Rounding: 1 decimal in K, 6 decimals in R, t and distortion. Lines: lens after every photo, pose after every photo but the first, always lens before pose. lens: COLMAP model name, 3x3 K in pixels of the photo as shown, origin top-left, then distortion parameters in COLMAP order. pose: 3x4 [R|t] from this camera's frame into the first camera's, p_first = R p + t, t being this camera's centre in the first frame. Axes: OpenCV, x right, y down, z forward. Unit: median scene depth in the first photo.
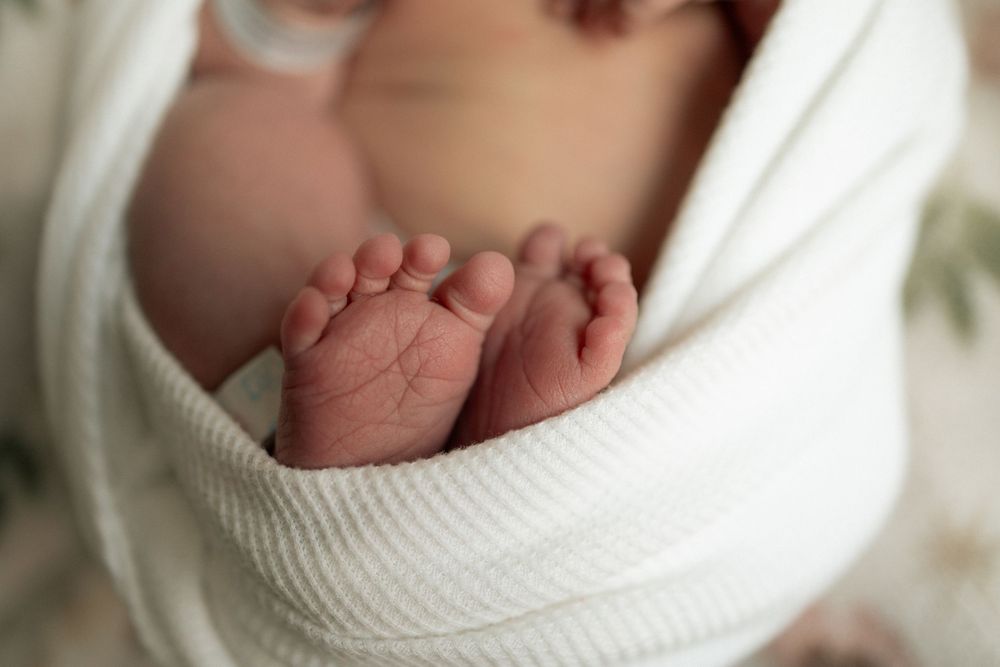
lens RADIAL K [[1098.7, 0, 524.2], [0, 1098.7, 360.9], [0, 0, 1]] dist [0.031569, 0.000000]
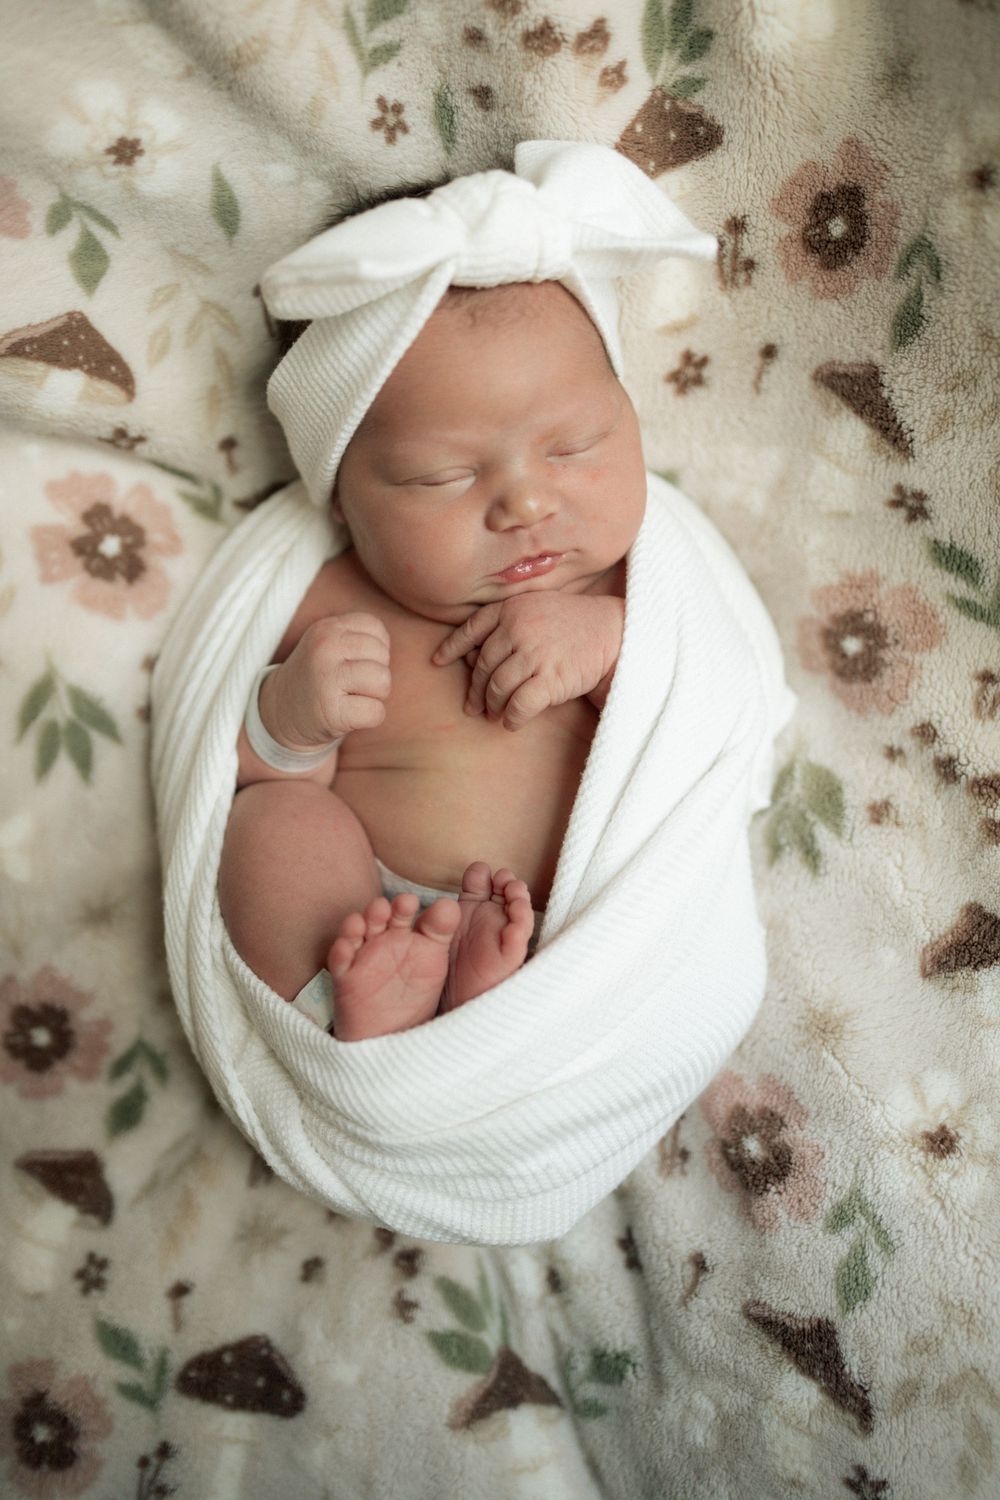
lens RADIAL K [[1648.1, 0, 514.8], [0, 1648.1, 738.0], [0, 0, 1]] dist [0.031569, 0.000000]
pose [[0.985329, -0.156164, -0.068846, 0.287353], [0.154901, 0.987654, -0.023357, -0.259021], [0.071643, 0.012350, 0.997354, -1.486914]]
